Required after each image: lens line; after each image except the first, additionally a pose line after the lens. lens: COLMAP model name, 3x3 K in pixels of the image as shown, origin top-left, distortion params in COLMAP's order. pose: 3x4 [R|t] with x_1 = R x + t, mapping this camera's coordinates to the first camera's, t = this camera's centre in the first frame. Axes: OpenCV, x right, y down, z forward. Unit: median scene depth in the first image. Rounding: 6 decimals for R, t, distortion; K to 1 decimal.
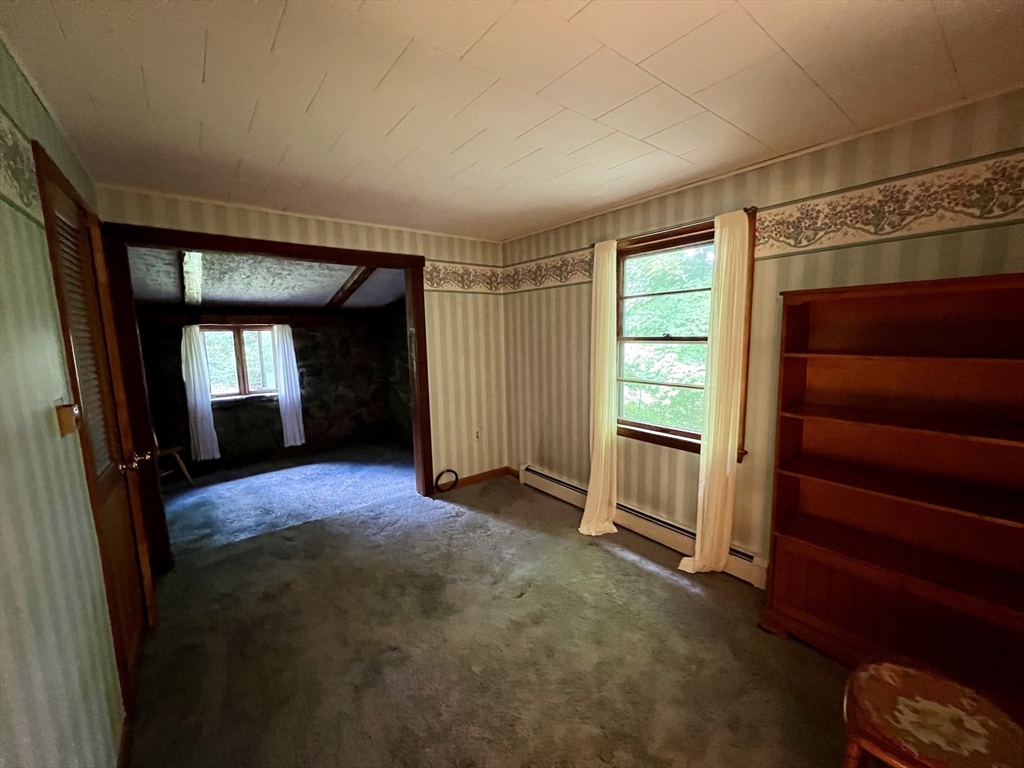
lens RADIAL K [[413.1, 0, 512.0], [0, 413.1, 384.0], [0, 0, 1]] dist [-0.002652, -0.000163]
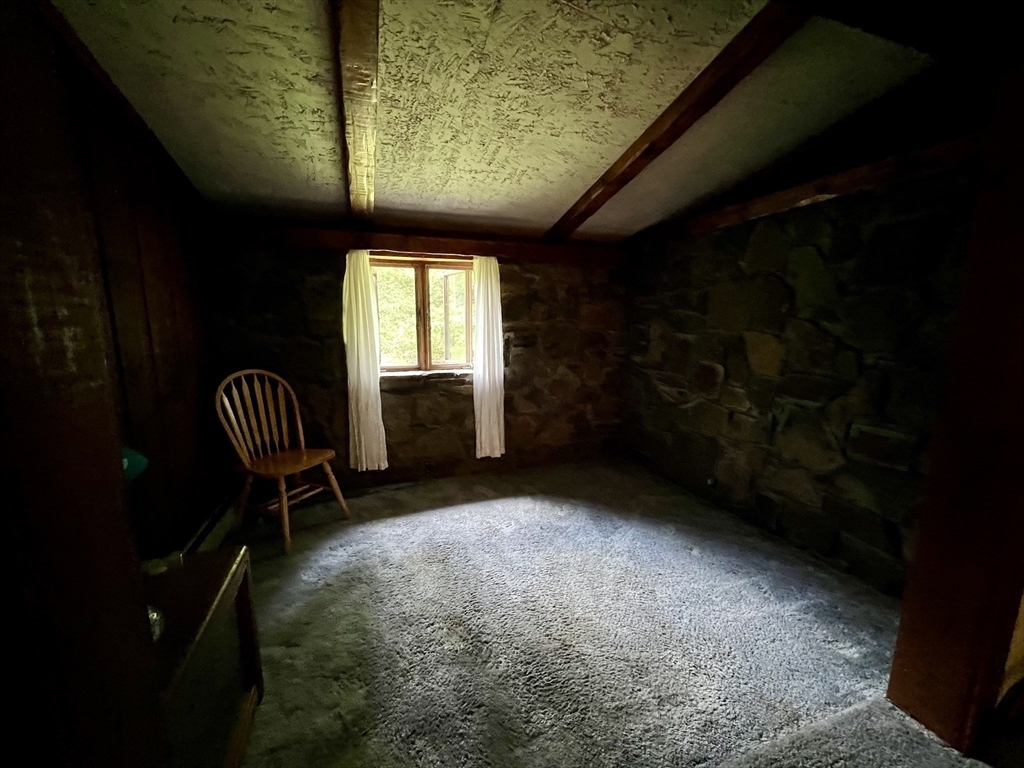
lens RADIAL K [[410.0, 0, 512.0], [0, 410.0, 384.0], [0, 0, 1]] dist [0.000867, -0.000031]
pose [[0.946935, 0.078403, -0.311718, -0.324190], [-0.064476, 0.996416, 0.054753, 0.004262], [0.314893, -0.031749, 0.948596, 0.443908]]
